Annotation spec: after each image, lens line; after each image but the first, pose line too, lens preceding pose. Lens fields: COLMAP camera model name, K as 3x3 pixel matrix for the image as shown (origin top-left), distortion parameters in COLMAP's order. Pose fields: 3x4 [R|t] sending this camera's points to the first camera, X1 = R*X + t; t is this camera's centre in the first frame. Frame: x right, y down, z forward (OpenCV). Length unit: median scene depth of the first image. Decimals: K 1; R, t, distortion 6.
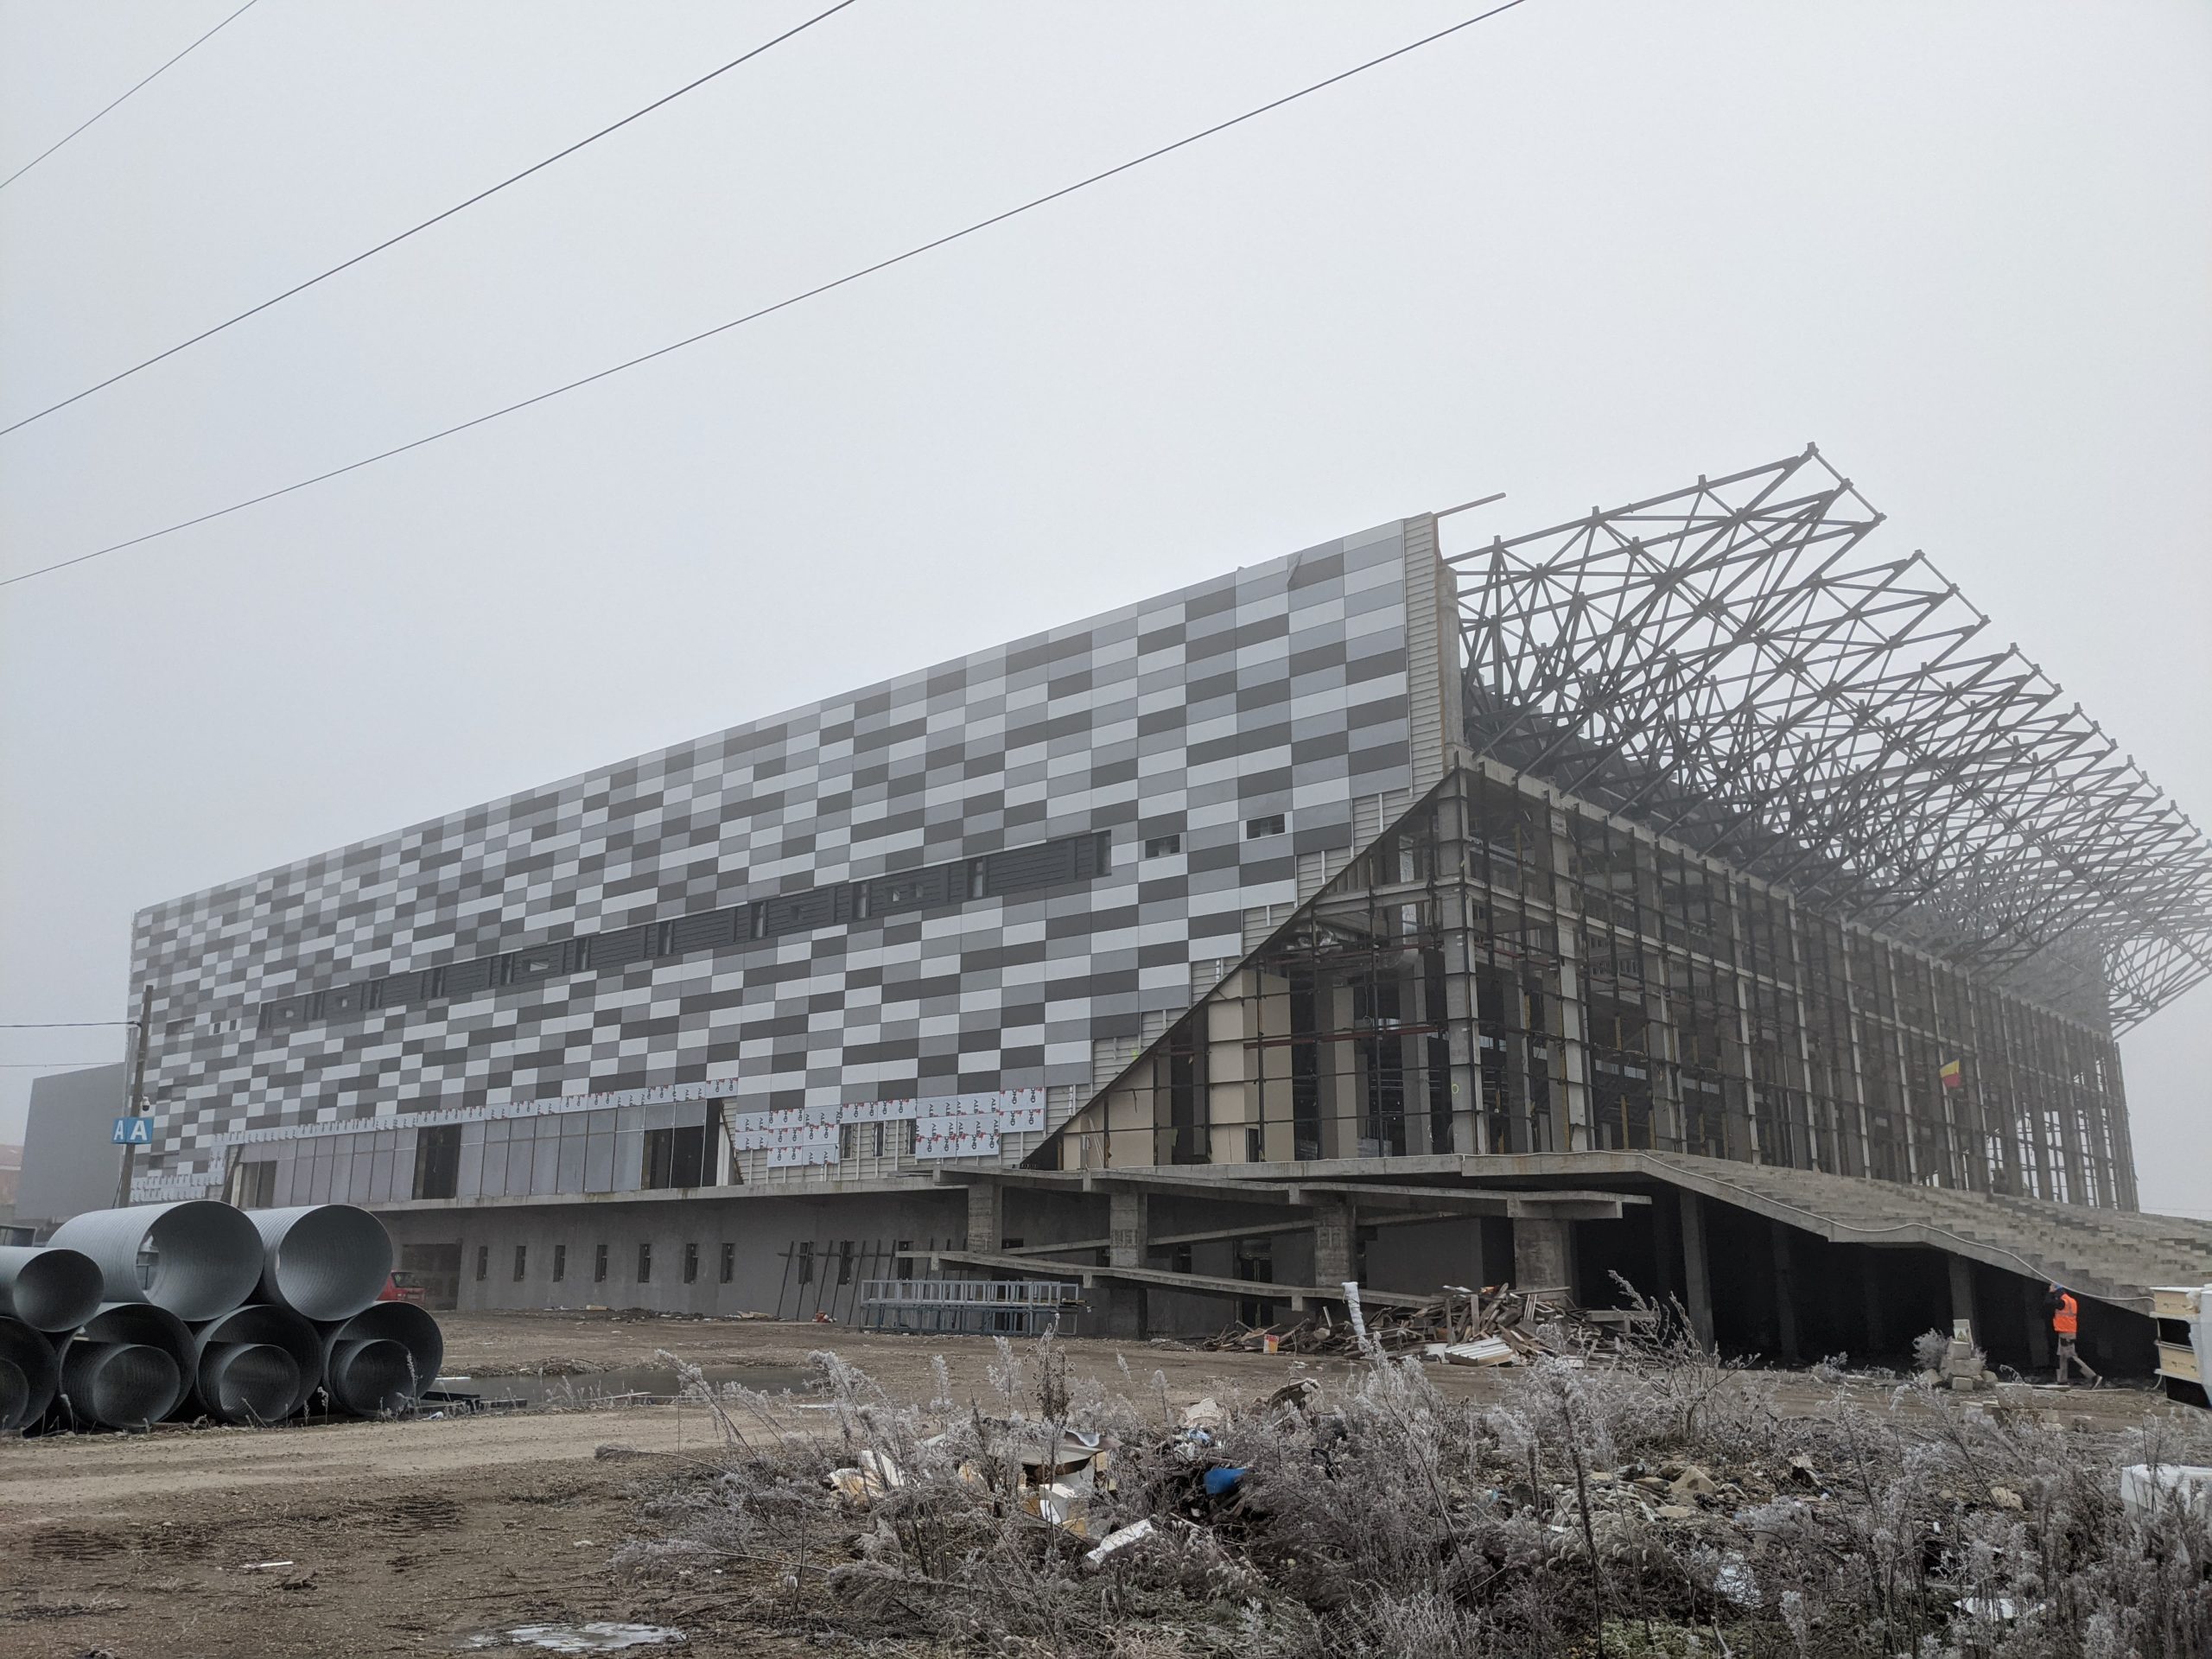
lens RADIAL K [[1726.0, 0, 1094.9], [0, 1726.0, 837.0], [0, 0, 1]] dist [0.111339, -0.228776]
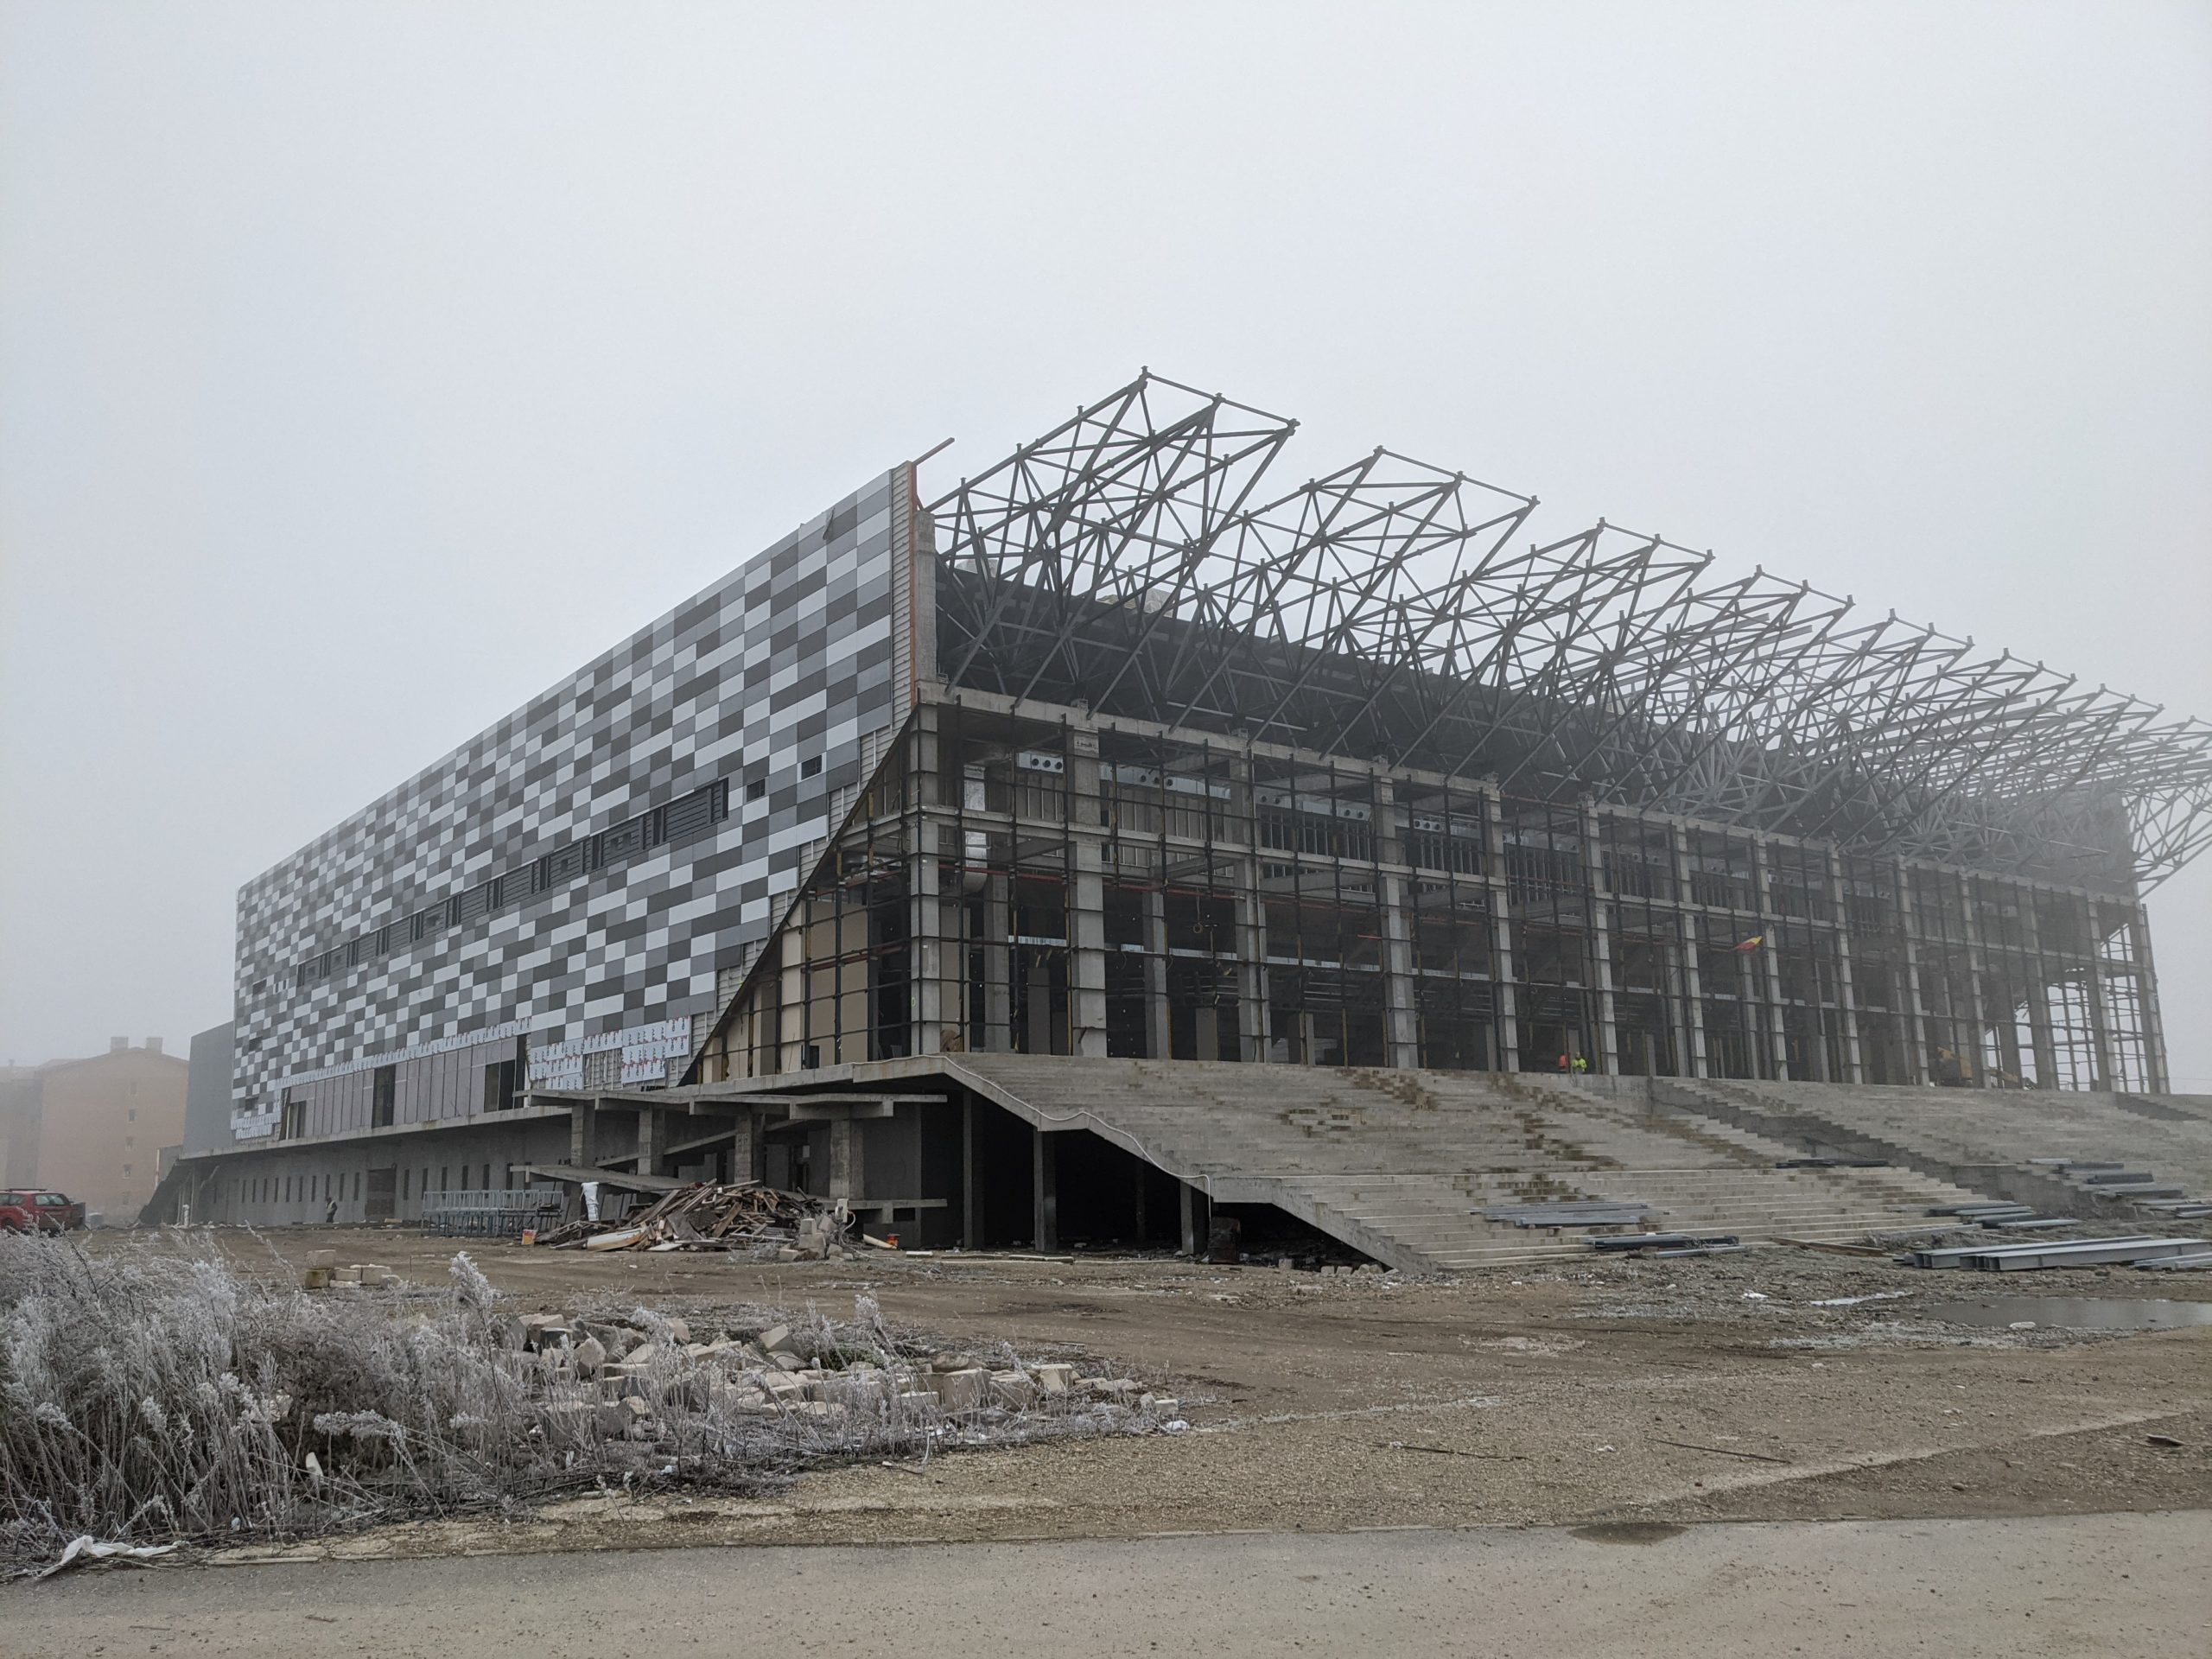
lens RADIAL K [[1726.0, 0, 1094.9], [0, 1726.0, 837.0], [0, 0, 1]] dist [0.111339, -0.228776]
pose [[0.976897, -0.065097, -0.203555, 0.460685], [0.075043, 0.996315, 0.041527, 0.005347], [0.200102, -0.055843, 0.978182, -0.021516]]
